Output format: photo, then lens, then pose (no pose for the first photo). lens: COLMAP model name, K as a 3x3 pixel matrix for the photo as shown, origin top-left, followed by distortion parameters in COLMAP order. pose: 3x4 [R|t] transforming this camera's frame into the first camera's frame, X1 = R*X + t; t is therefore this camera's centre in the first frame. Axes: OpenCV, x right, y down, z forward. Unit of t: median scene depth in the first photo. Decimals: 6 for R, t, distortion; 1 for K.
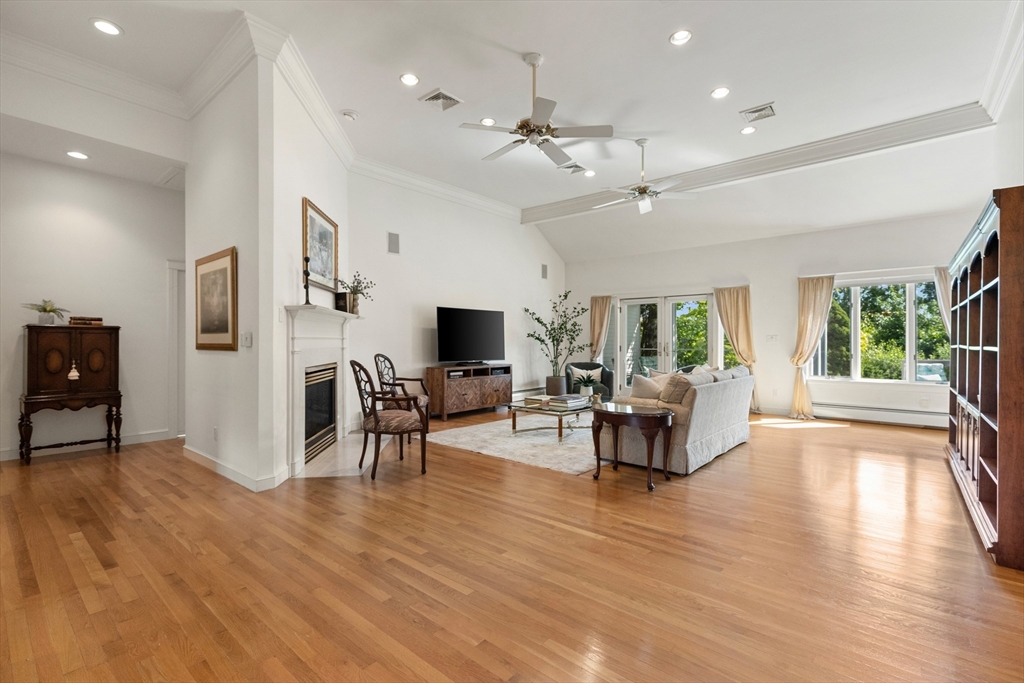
lens RADIAL K [[462.8, 0, 503.0], [0, 462.8, 340.3], [0, 0, 1]] dist [0.000865, -0.000592]
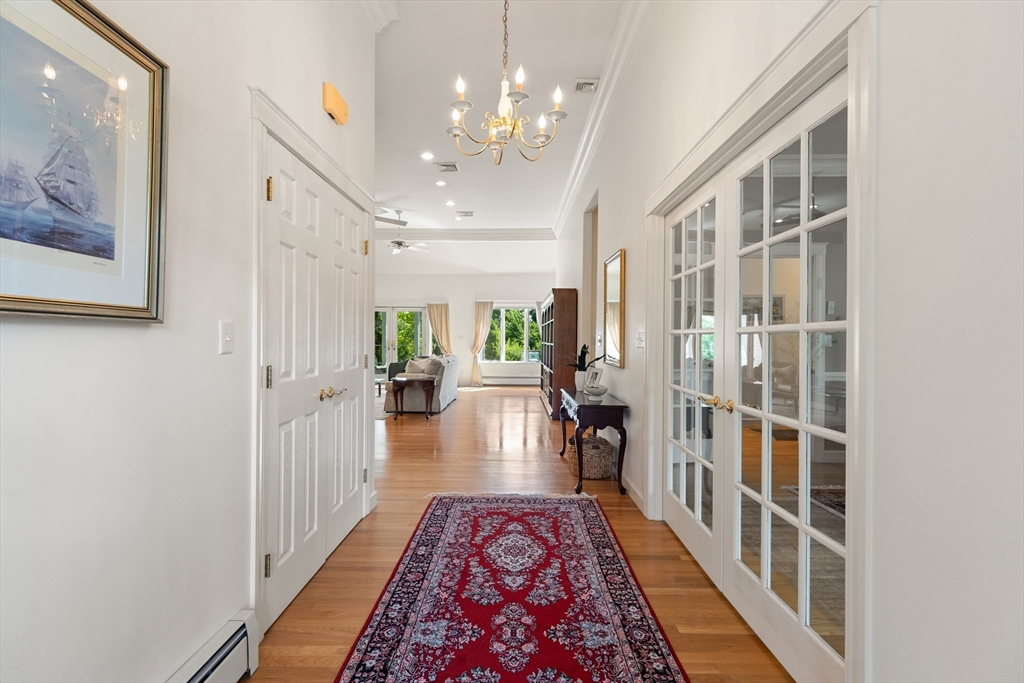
lens RADIAL K [[462.8, 0, 512.5], [0, 462.8, 338.9], [0, 0, 1]] dist [0.000865, -0.000592]
pose [[0.762161, 0.002977, 0.647380, -0.471308], [-0.005569, 0.999983, 0.001958, -0.008885], [-0.647363, -0.005097, 0.762165, -0.493223]]
